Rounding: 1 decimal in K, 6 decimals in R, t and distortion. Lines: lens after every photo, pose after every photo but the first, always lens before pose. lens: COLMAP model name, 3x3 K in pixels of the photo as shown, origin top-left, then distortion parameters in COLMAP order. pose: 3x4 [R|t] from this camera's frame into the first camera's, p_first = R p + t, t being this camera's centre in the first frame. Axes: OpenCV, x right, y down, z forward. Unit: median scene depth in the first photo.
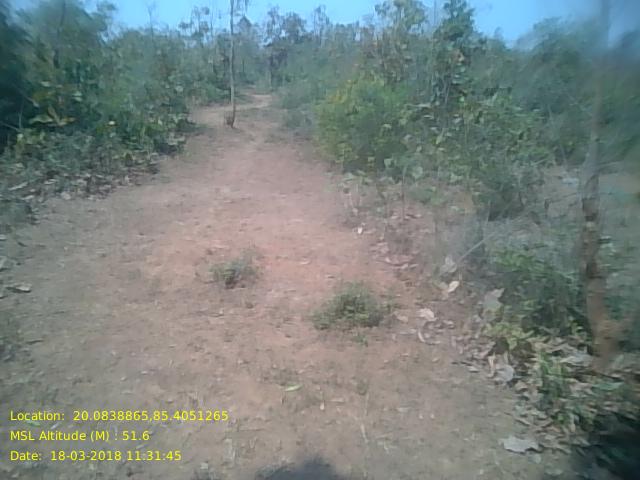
lens RADIAL K [[571.0, 0, 315.7], [0, 571.0, 243.0], [0, 0, 1]] dist [0.006531, -0.021594]
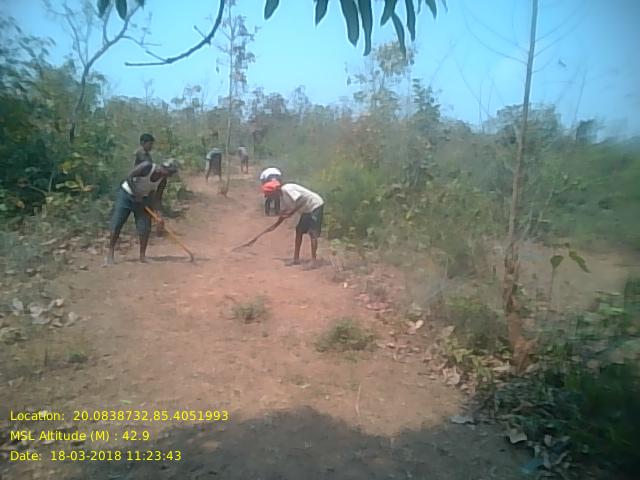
lens RADIAL K [[565.4, 0, 320.0], [0, 565.4, 240.0], [0, 0, 1]] dist [0.088039, -0.186189]
pose [[0.997937, 0.032793, 0.055192, -0.039488], [-0.025635, 0.991733, -0.125735, 0.030103], [-0.058859, 0.124061, 0.990527, -0.184650]]
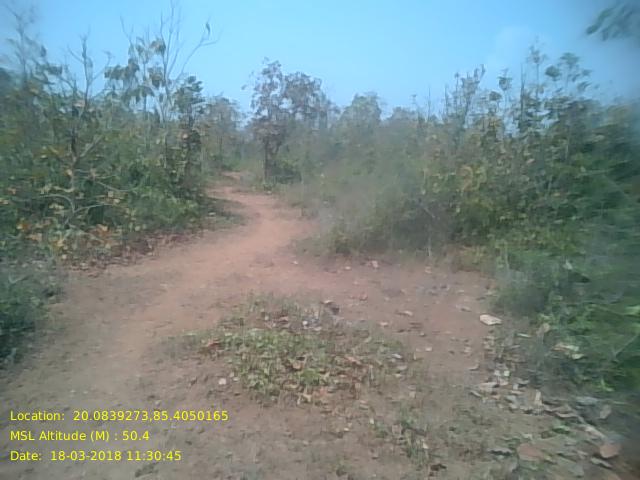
lens RADIAL K [[565.4, 0, 320.0], [0, 565.4, 240.0], [0, 0, 1]] dist [0.088039, -0.186189]
pose [[0.997814, 0.019856, 0.063031, -0.279202], [-0.010841, 0.990054, -0.140271, -0.605062], [-0.065189, 0.139281, 0.988105, 1.890419]]
